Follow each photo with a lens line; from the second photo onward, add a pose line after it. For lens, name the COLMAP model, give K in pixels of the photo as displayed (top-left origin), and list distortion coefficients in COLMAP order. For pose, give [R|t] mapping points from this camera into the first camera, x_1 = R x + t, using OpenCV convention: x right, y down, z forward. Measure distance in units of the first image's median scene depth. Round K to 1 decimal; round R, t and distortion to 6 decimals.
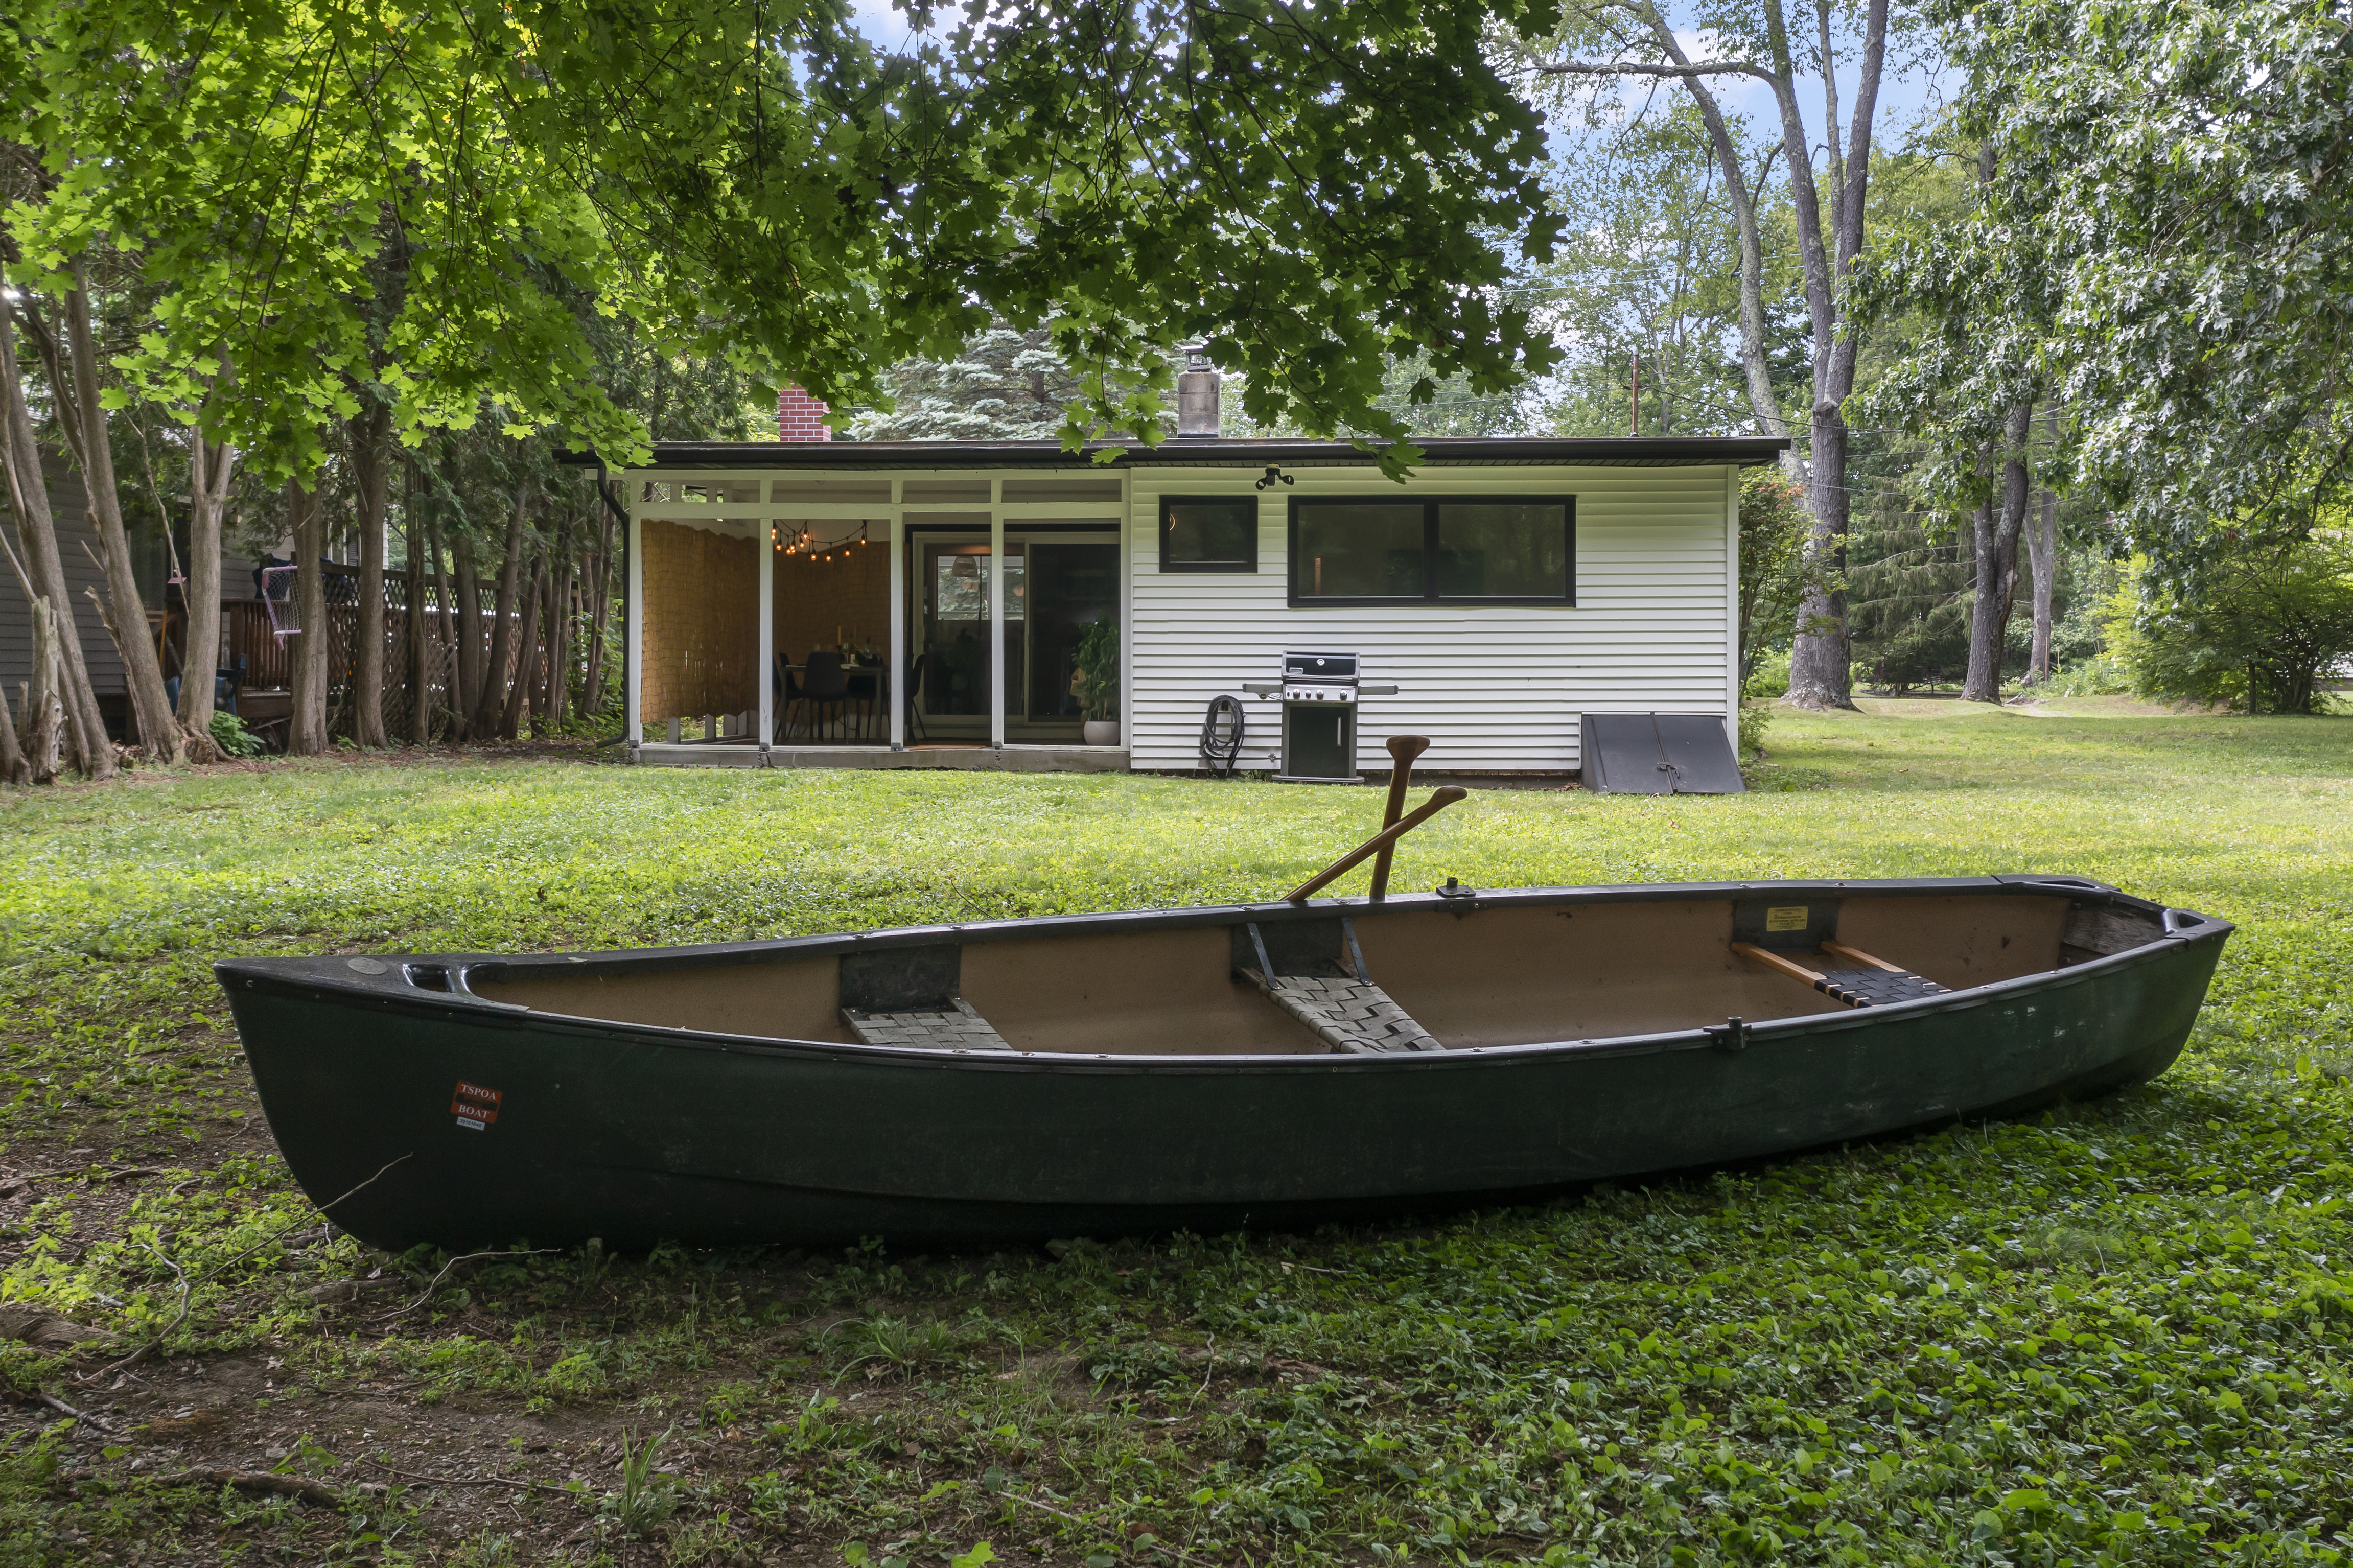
lens RADIAL K [[1890.7, 0, 1174.3], [0, 1890.7, 703.5], [0, 0, 1]] dist [-0.014904, 0.002209]
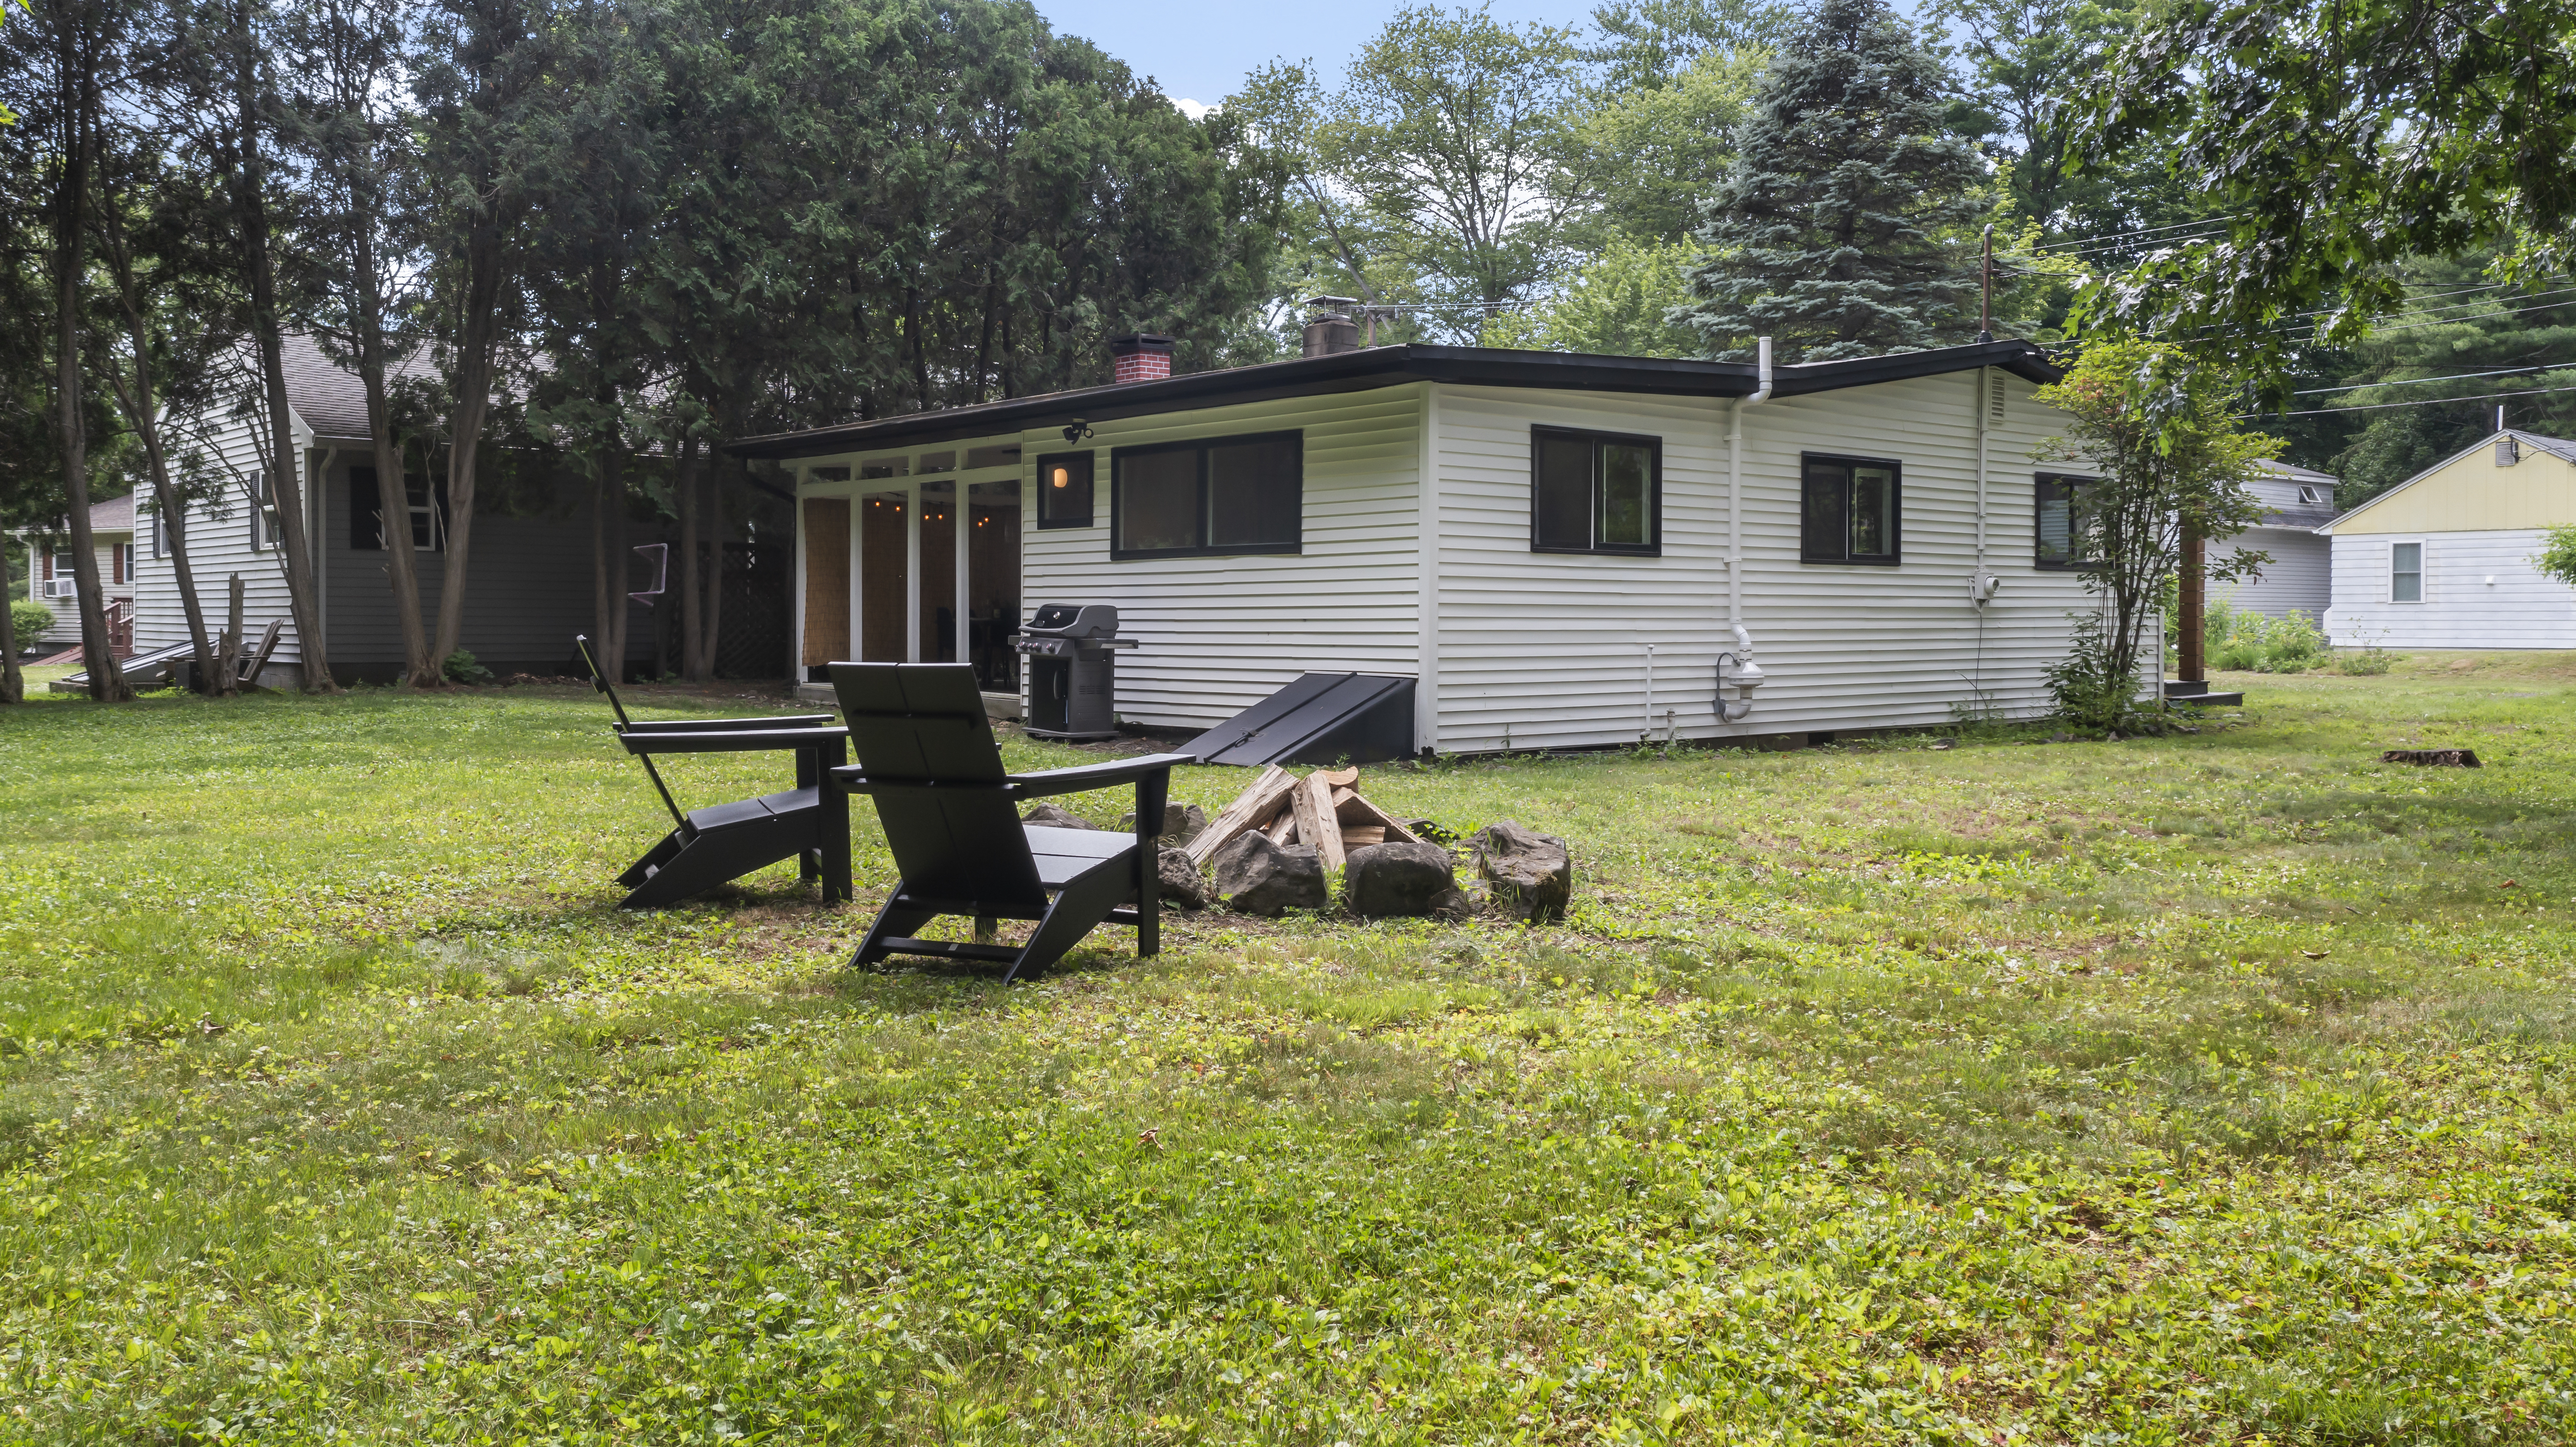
lens RADIAL K [[2097.5, 0, 1288.0], [0, 2097.5, 723.5], [0, 0, 1]] dist [0.003691, 0.006907]
pose [[0.687574, 0.036767, -0.725183, 0.931399], [-0.024323, 0.999323, 0.027603, 0.002119], [0.725707, -0.001341, 0.688003, 0.306573]]
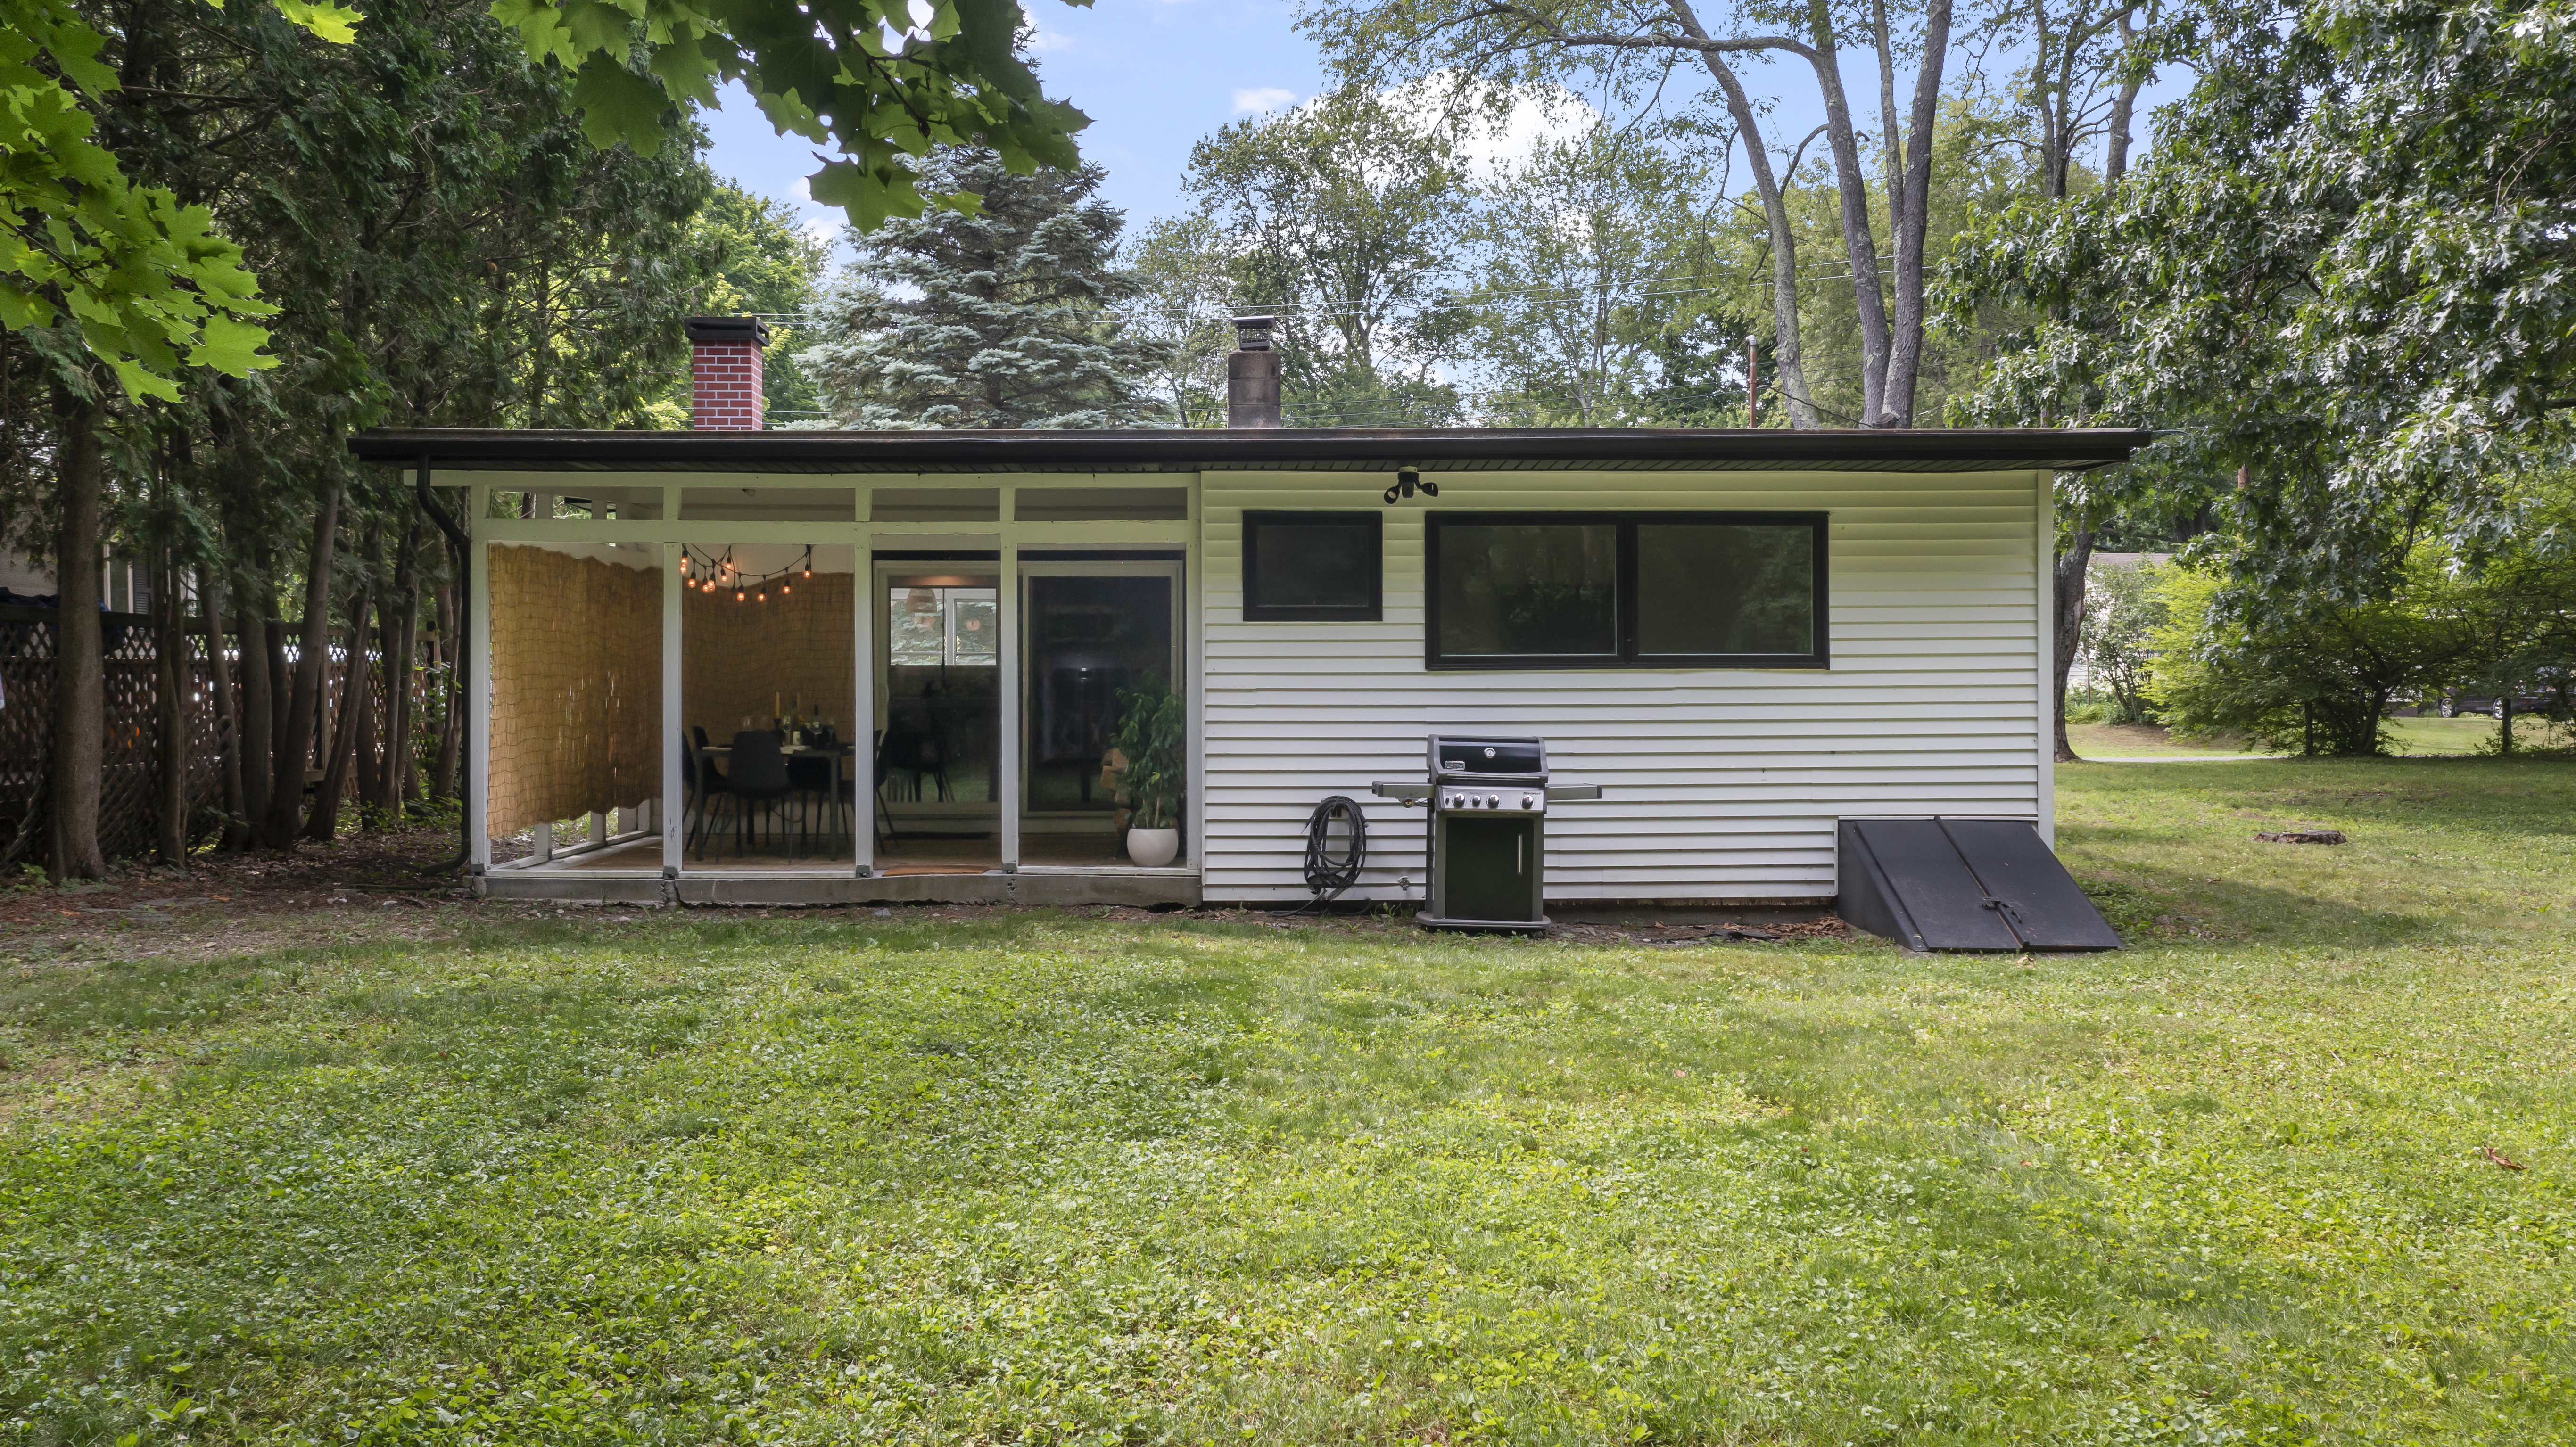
lens RADIAL K [[2154.1, 0, 1288.0], [0, 2154.1, 723.5], [0, 0, 1]] dist [0.008478, -0.003787]
pose [[0.998088, -0.003319, 0.061722, -0.040851], [0.004194, 0.999892, -0.014050, -0.020066], [-0.061668, 0.014282, 0.997995, 0.202777]]
